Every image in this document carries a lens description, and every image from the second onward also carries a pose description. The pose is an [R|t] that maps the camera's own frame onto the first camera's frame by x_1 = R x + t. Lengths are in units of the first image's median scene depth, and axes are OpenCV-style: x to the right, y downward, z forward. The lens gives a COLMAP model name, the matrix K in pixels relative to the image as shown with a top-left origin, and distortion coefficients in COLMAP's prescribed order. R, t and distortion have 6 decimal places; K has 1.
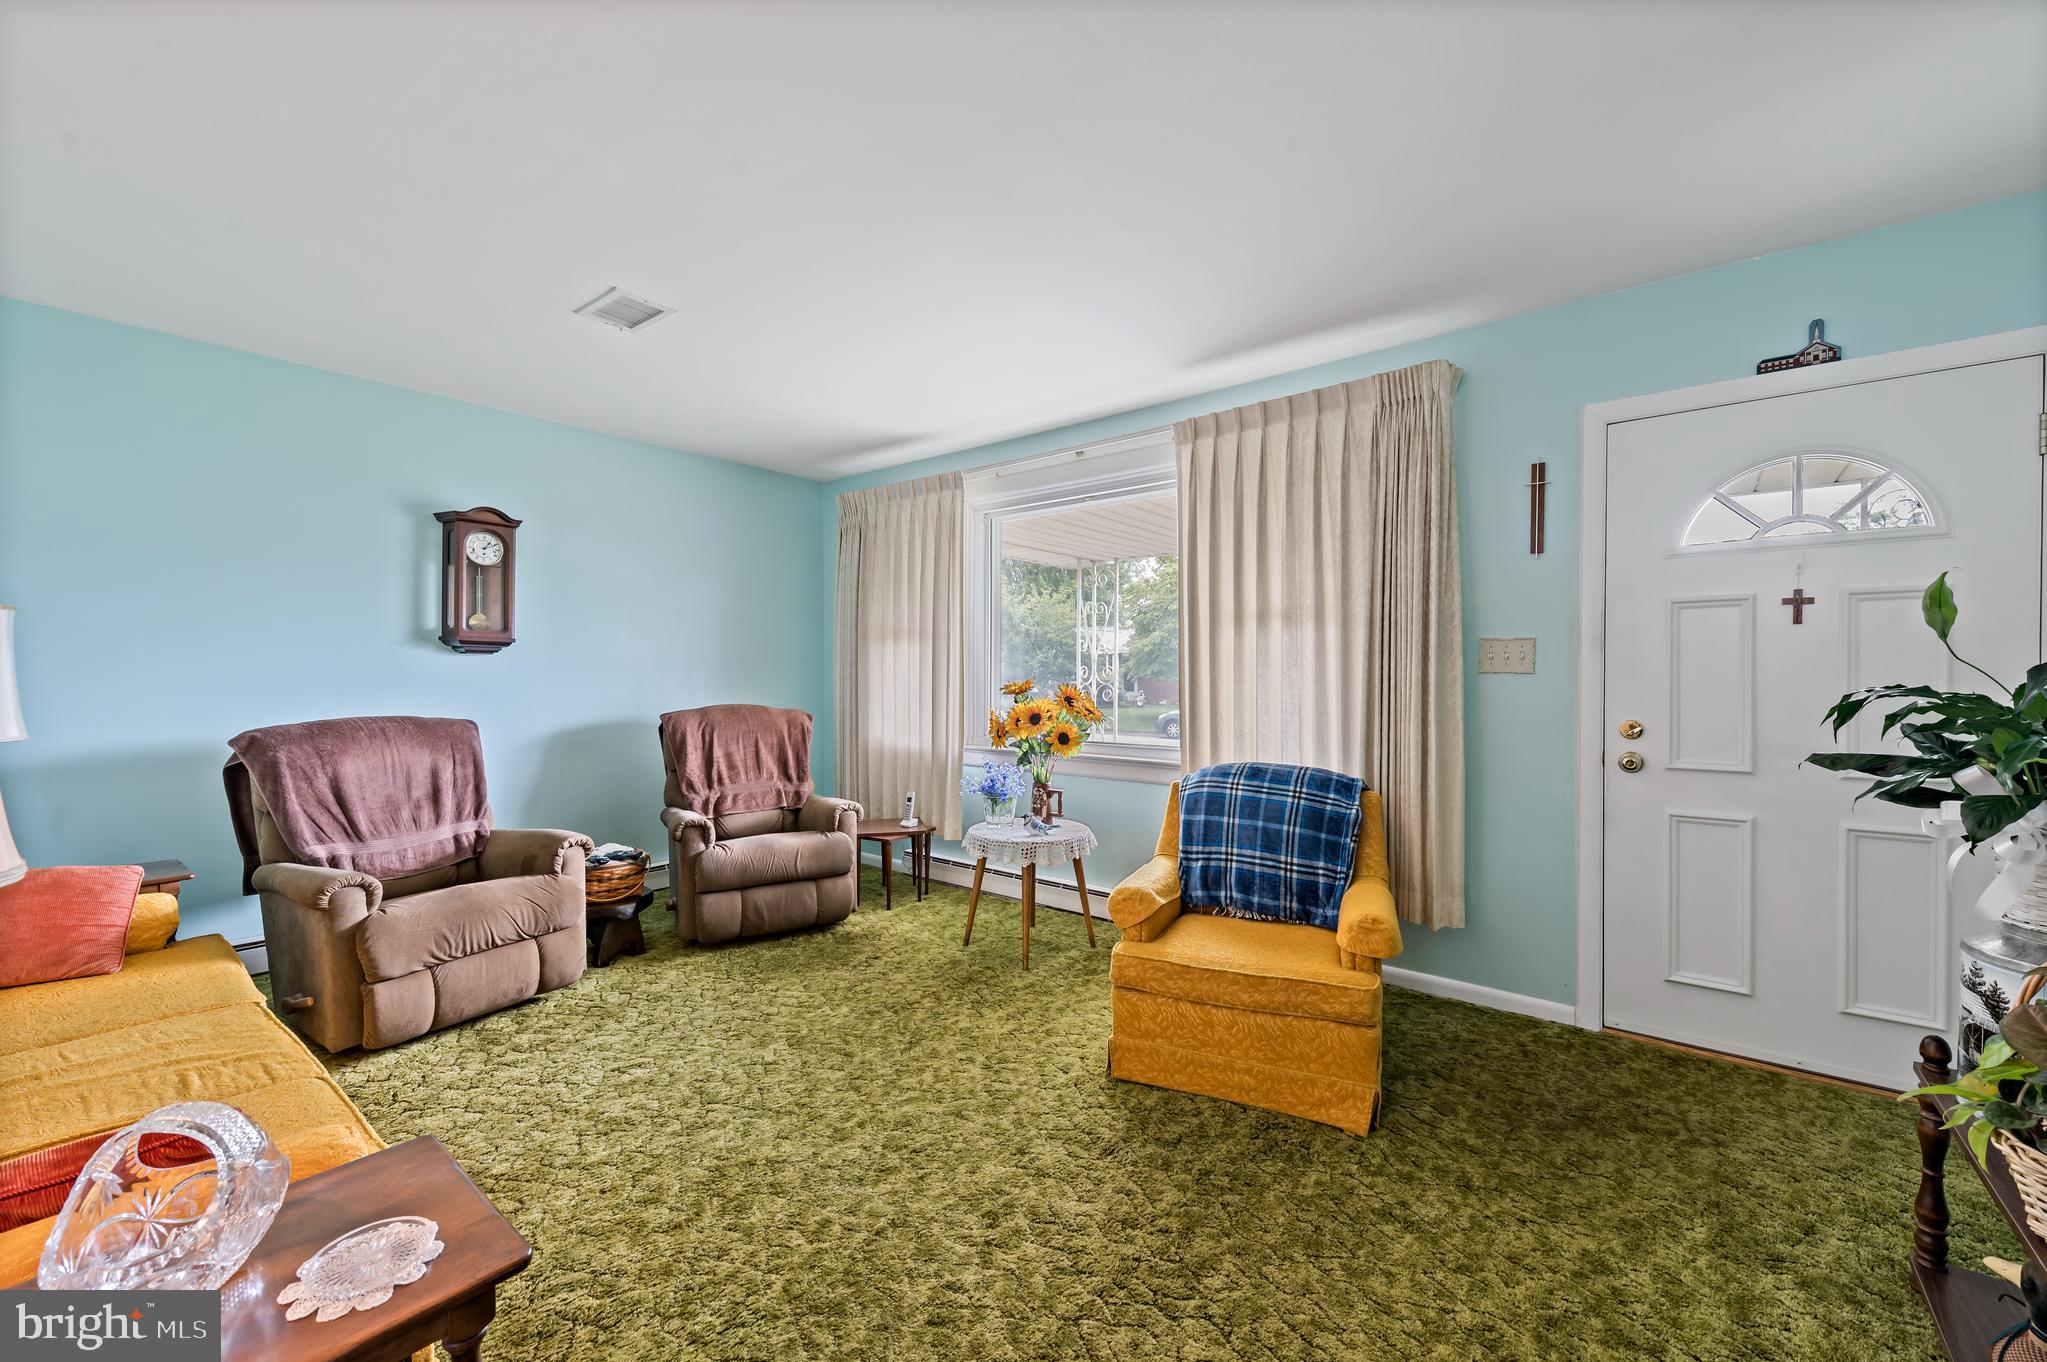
lens RADIAL K [[809.3, 0, 1035.4], [0, 809.3, 680.9], [0, 0, 1]] dist [0.013448, -0.005322]
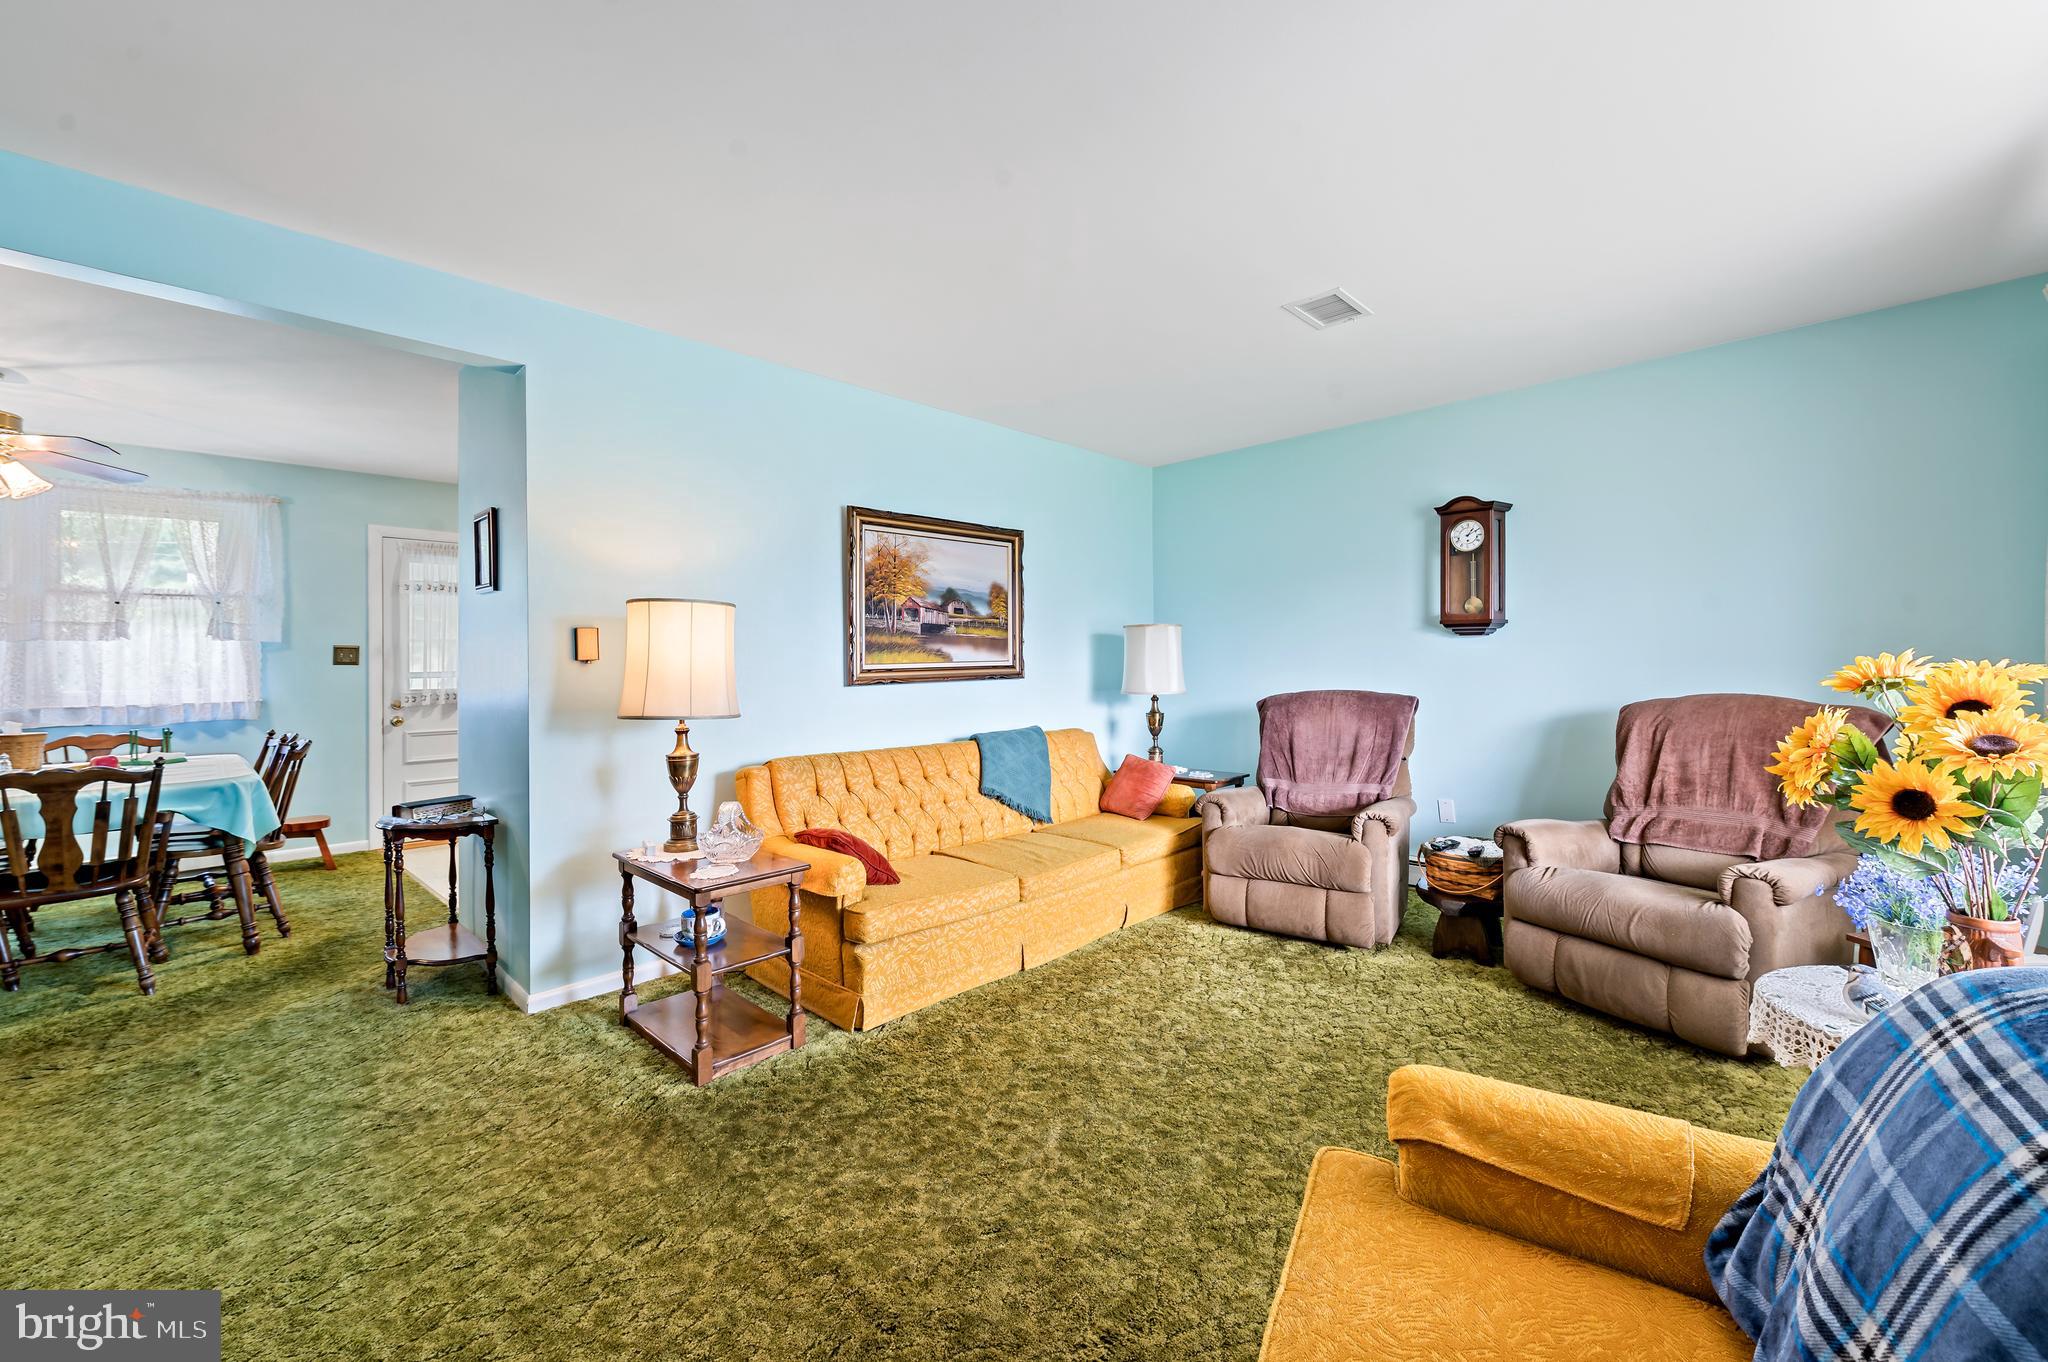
lens RADIAL K [[819.4, 0, 1024.2], [0, 819.4, 652.3], [0, 0, 1]] dist [0.003894, -0.000282]
pose [[-0.106258, -0.011760, -0.994269, 0.526753], [0.003746, 0.999918, -0.012227, -0.000928], [0.994331, -0.005024, -0.106206, 0.656312]]
